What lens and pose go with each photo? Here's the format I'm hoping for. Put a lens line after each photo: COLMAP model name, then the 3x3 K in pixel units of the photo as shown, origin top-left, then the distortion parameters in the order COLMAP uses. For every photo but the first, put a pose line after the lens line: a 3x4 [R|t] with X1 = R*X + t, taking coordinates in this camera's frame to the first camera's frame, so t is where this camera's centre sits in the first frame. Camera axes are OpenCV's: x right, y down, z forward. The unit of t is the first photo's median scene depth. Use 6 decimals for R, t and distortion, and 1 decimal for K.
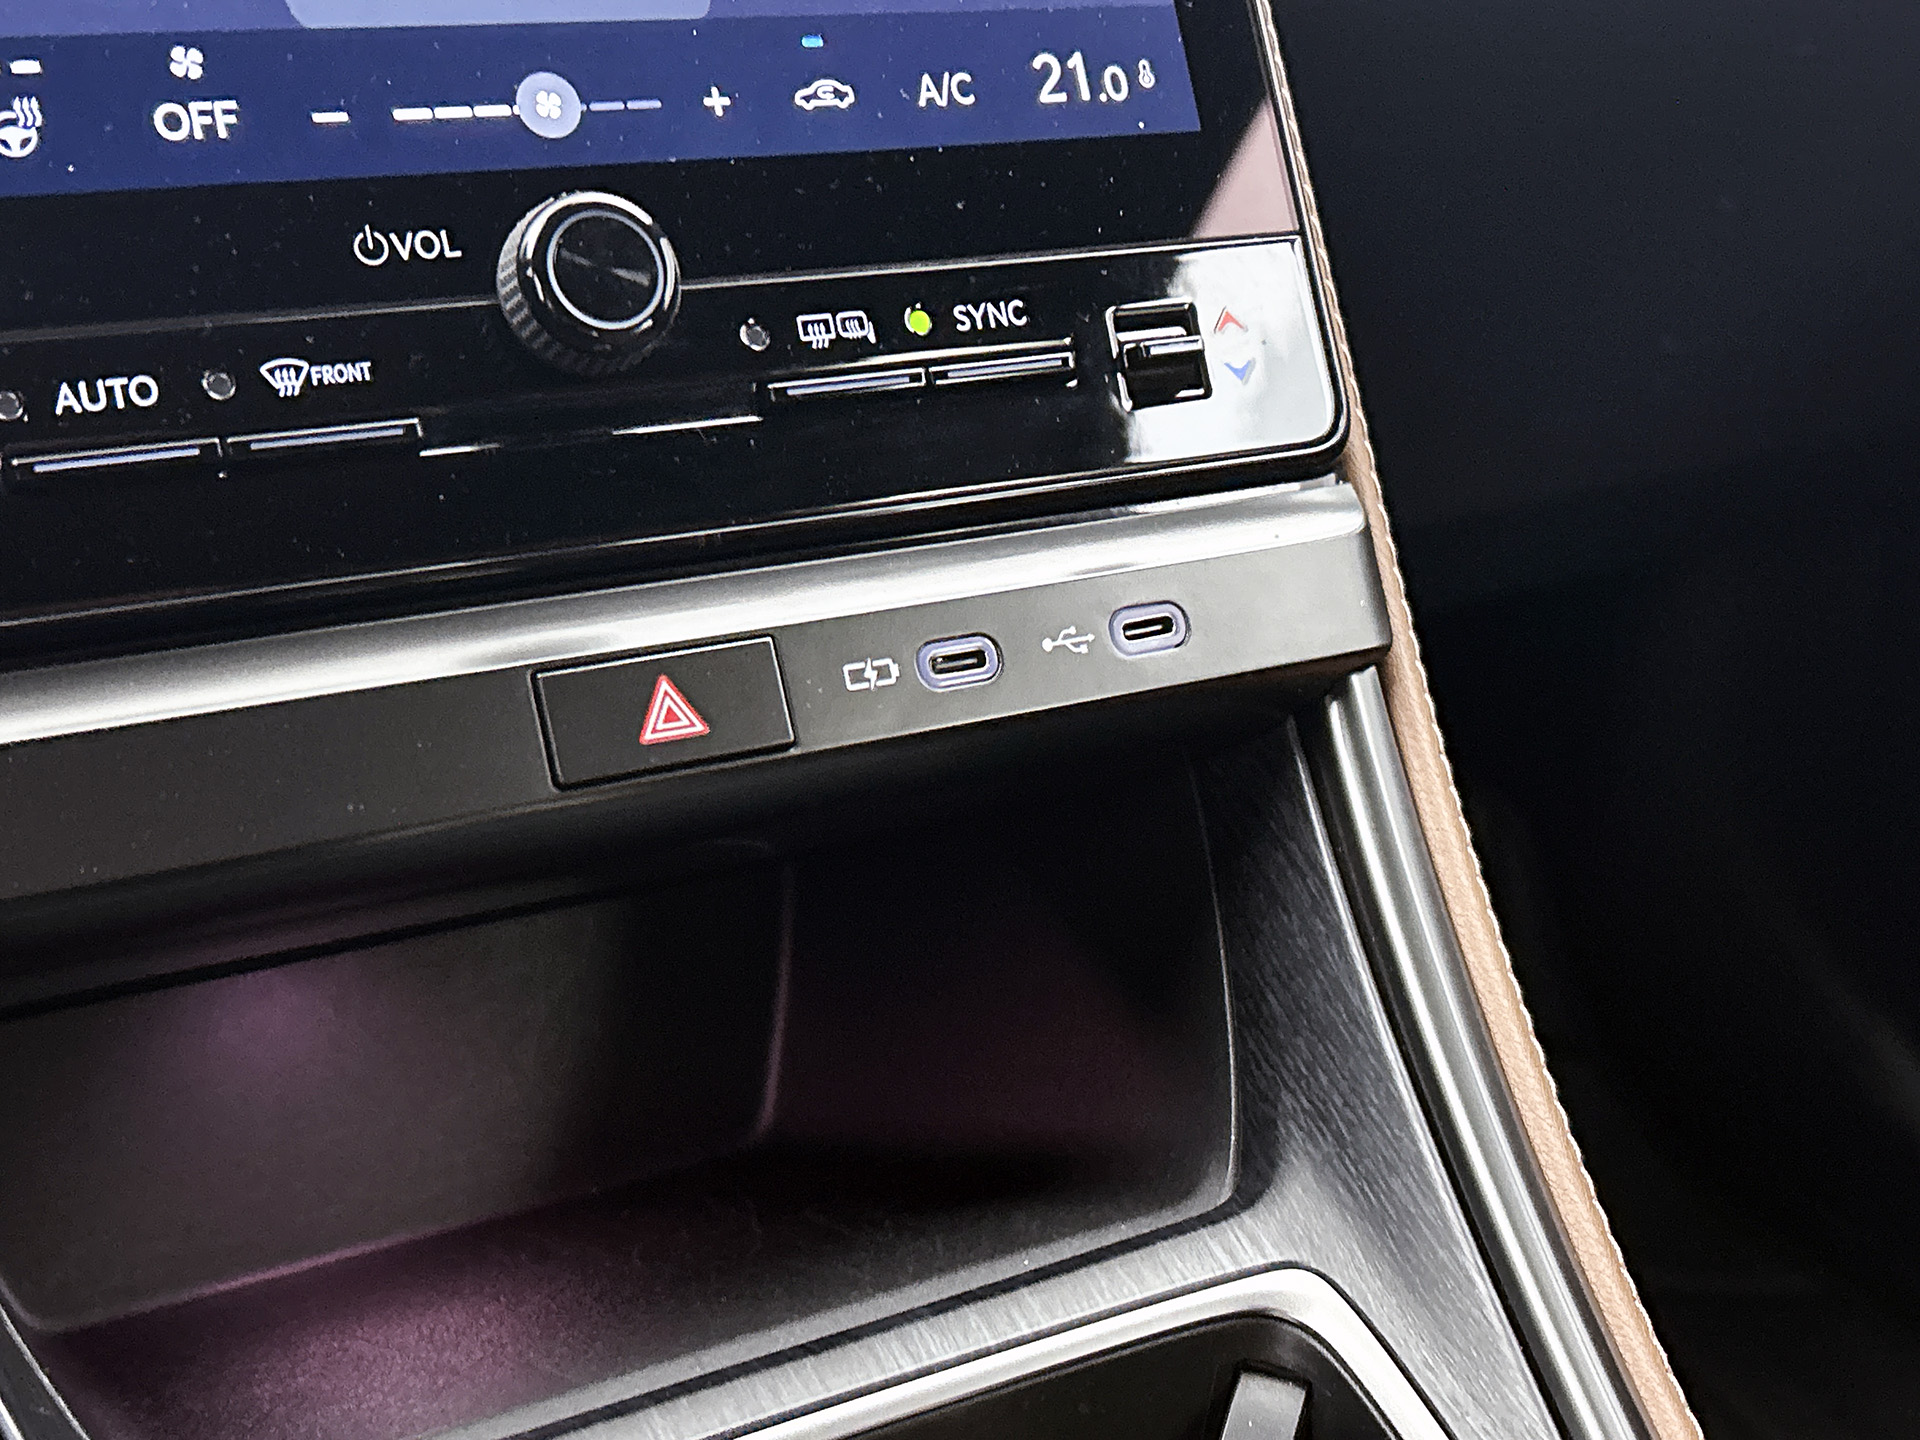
lens RADIAL K [[2402.7, 0, 950.3], [0, 2402.7, 707.2], [0, 0, 1]] dist [0.196261, -0.624027]
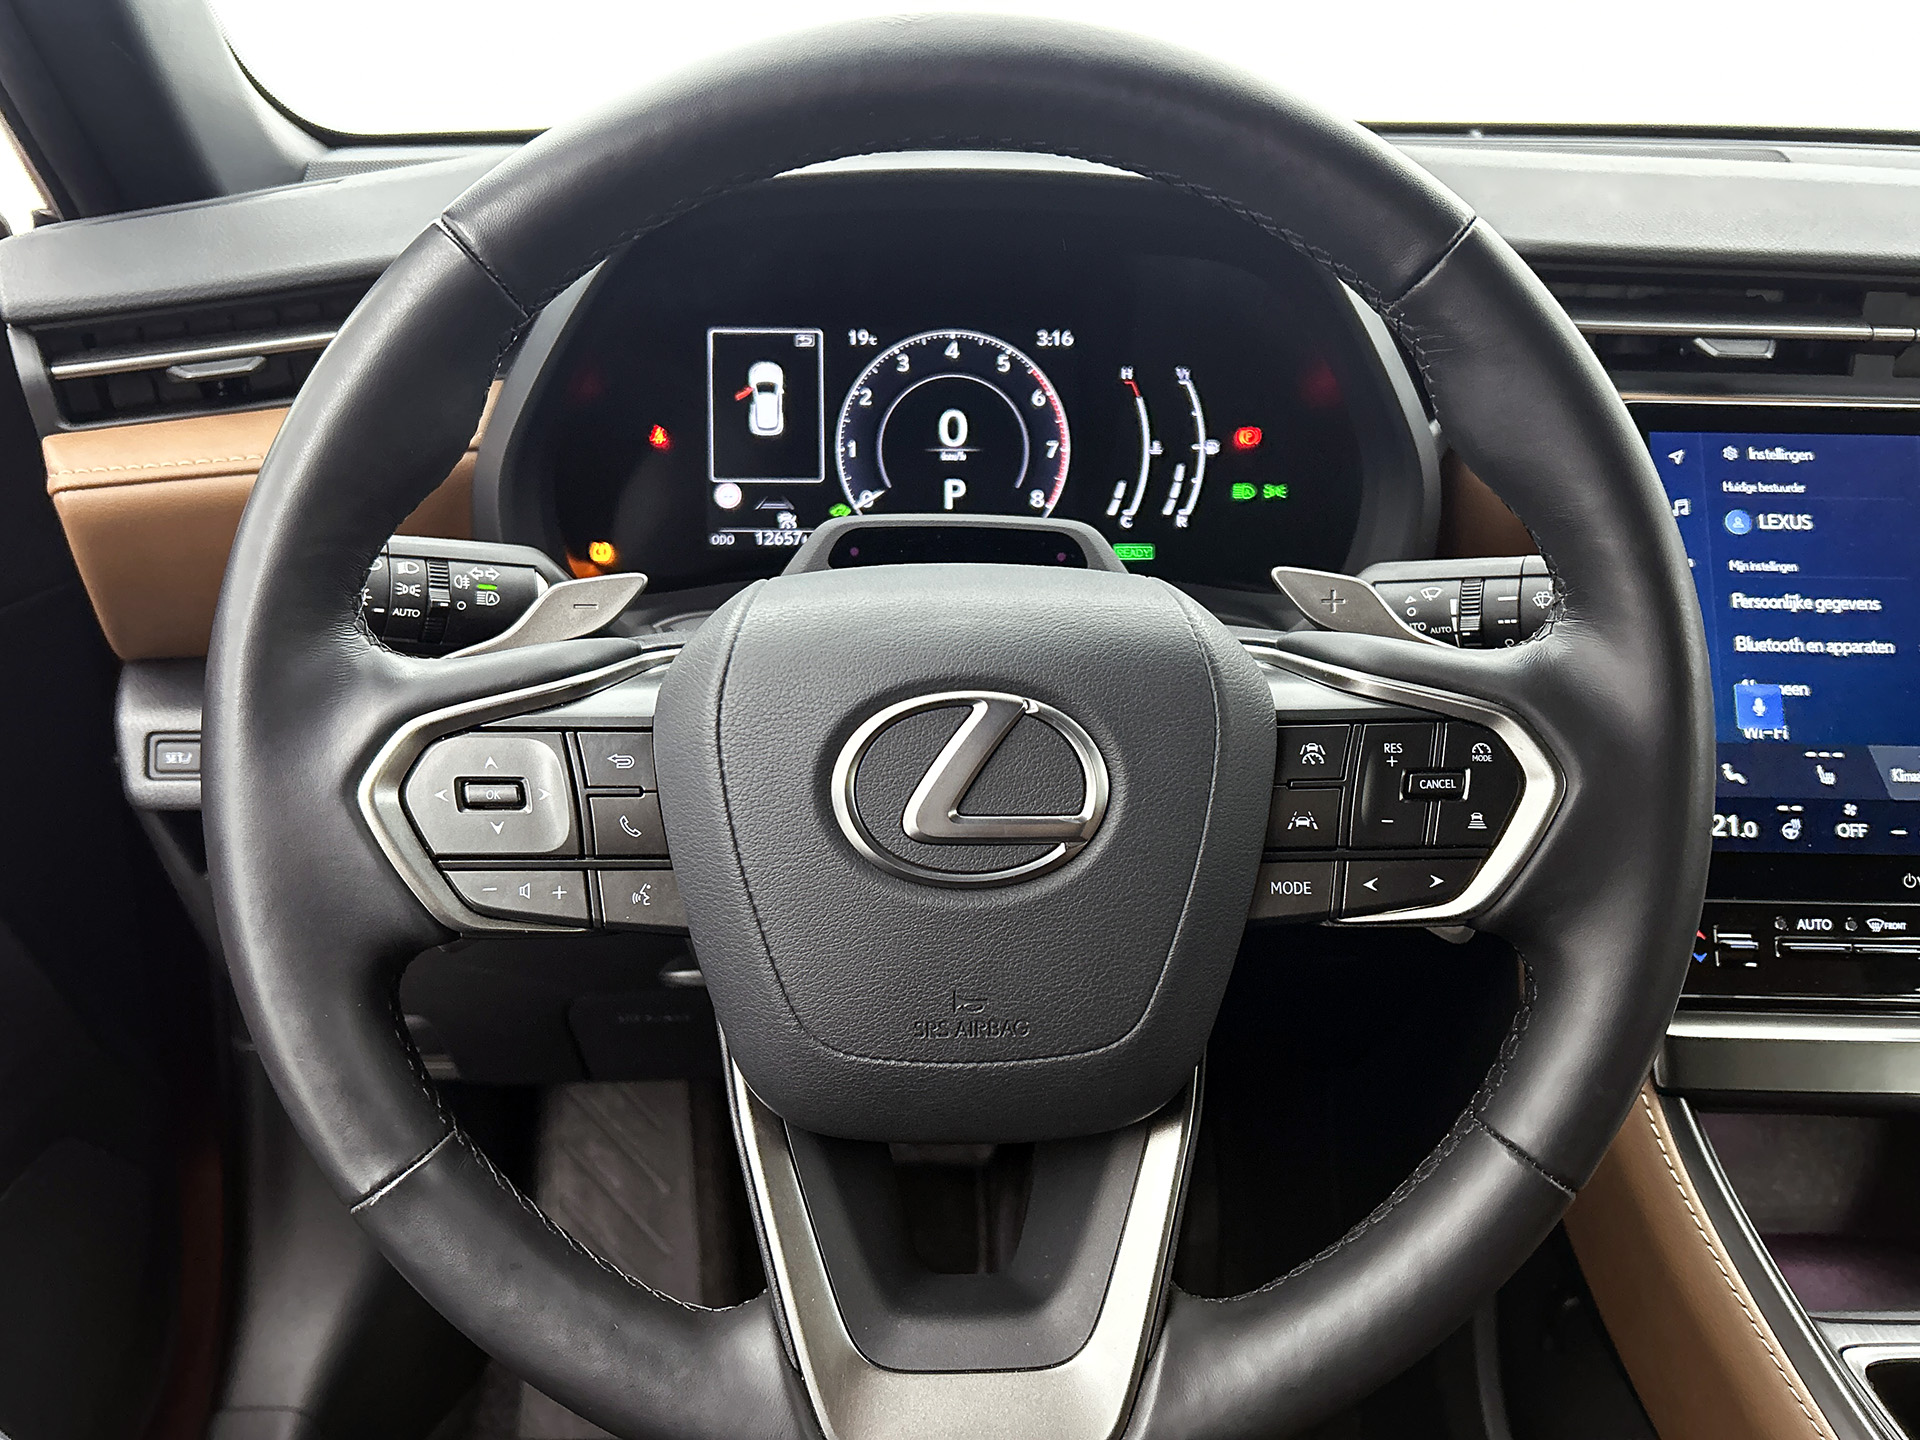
lens RADIAL K [[1545.7, 0, 954.3], [0, 1545.7, 710.8], [0, 0, 1]] dist [0.039740, -0.047864]
pose [[0.870699, 0.132057, -0.473756, -0.349855], [-0.172593, 0.984058, -0.042902, -0.108435], [0.460538, 0.119122, 0.879610, -1.038823]]
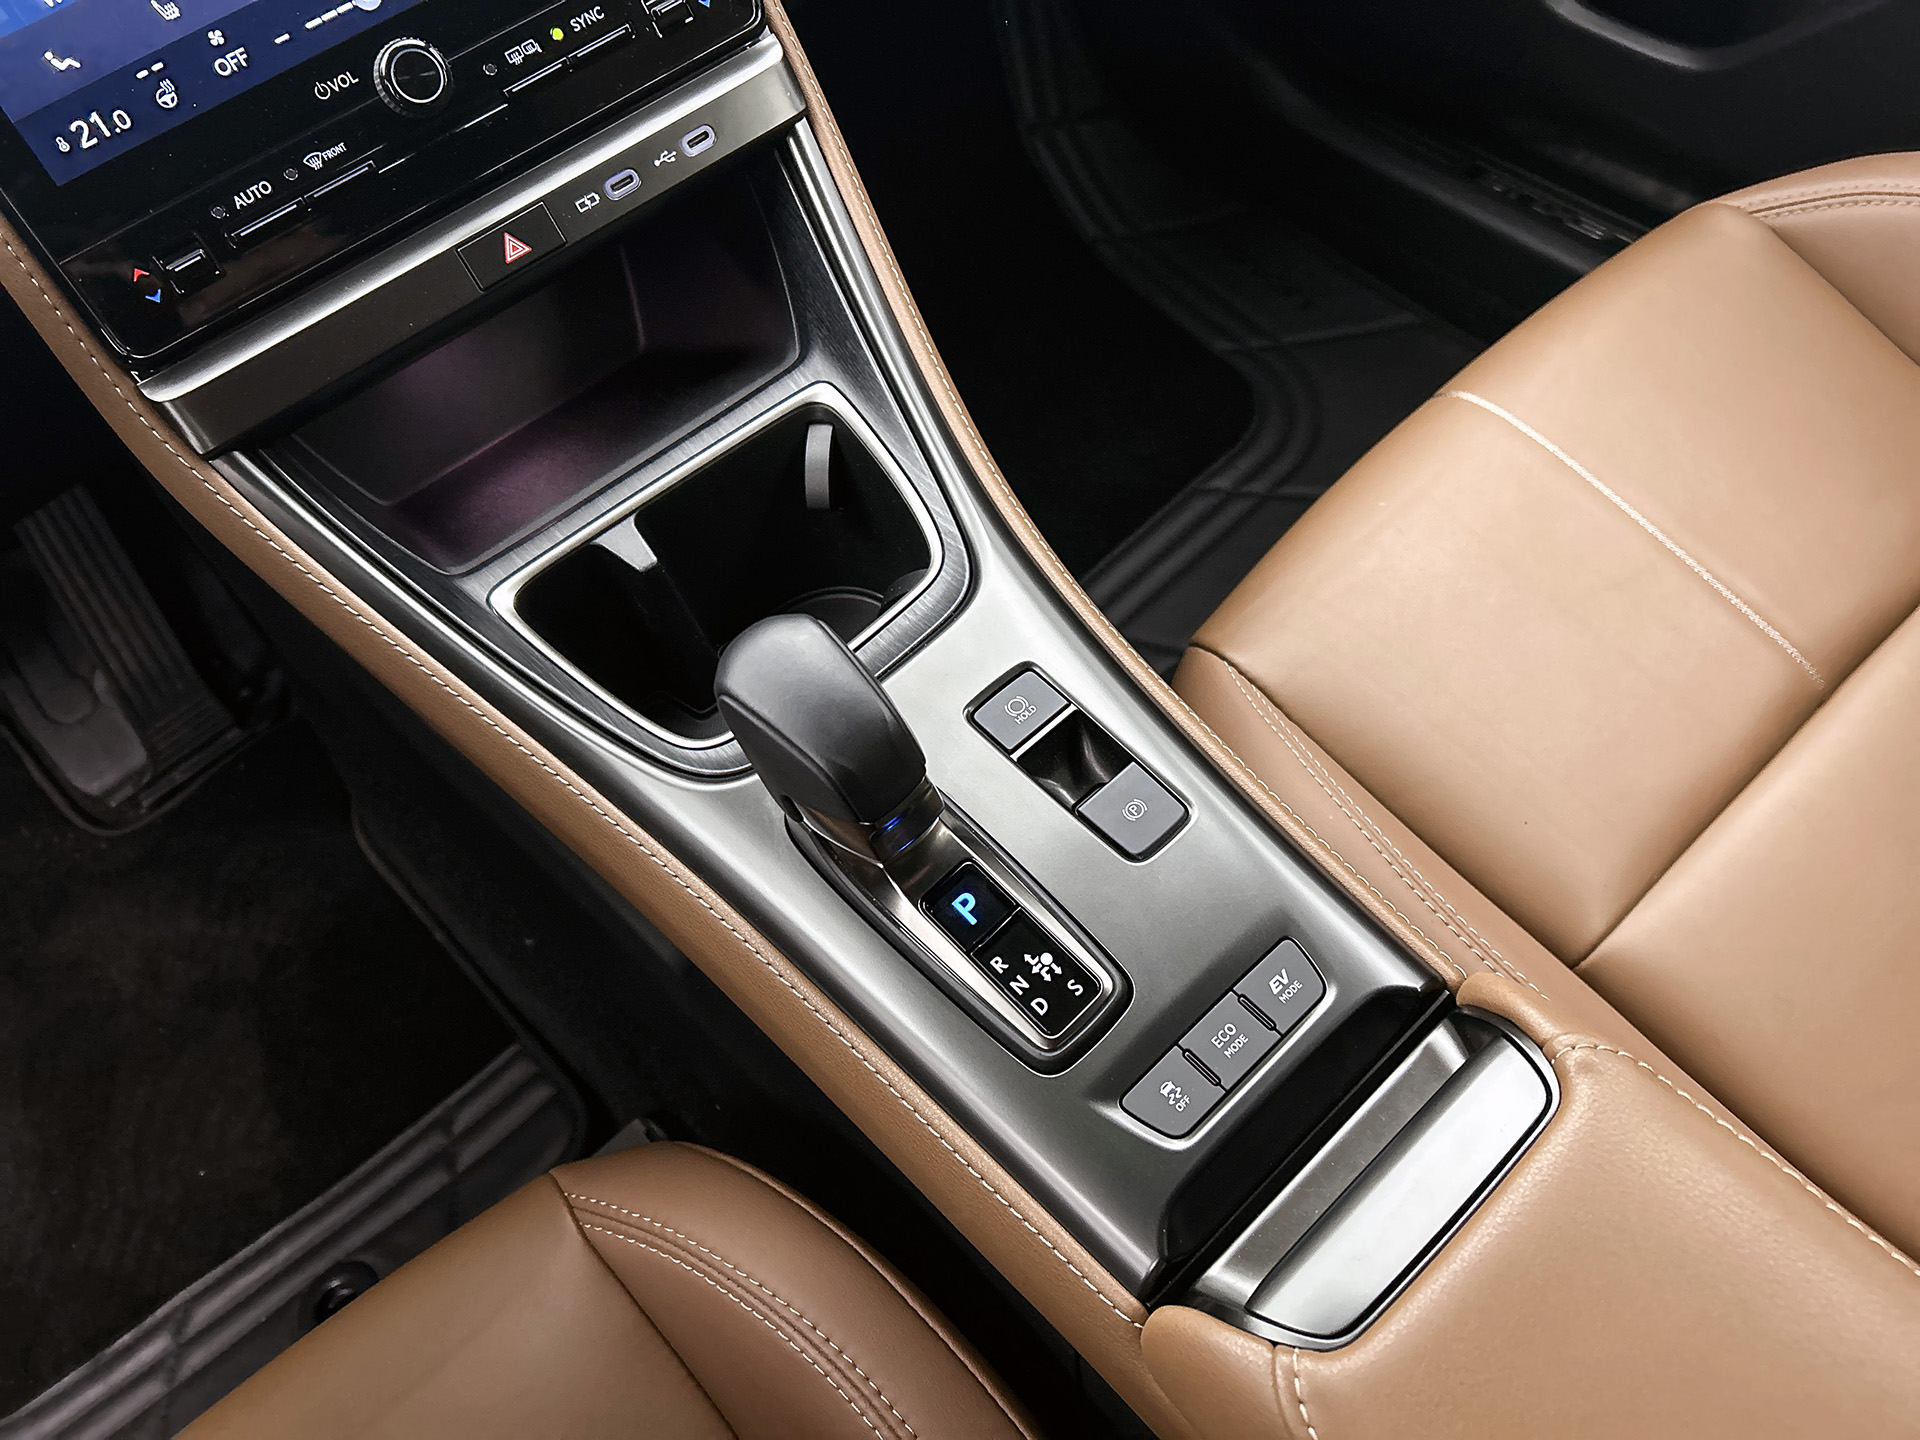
lens RADIAL K [[1457.0, 0, 967.2], [0, 1457.0, 711.4], [0, 0, 1]] dist [-0.010395, -0.010277]
pose [[0.967620, -0.250219, -0.033186, 0.260810], [0.232059, 0.830159, 0.506937, -0.244176], [-0.099295, -0.498223, 0.861344, -0.579287]]
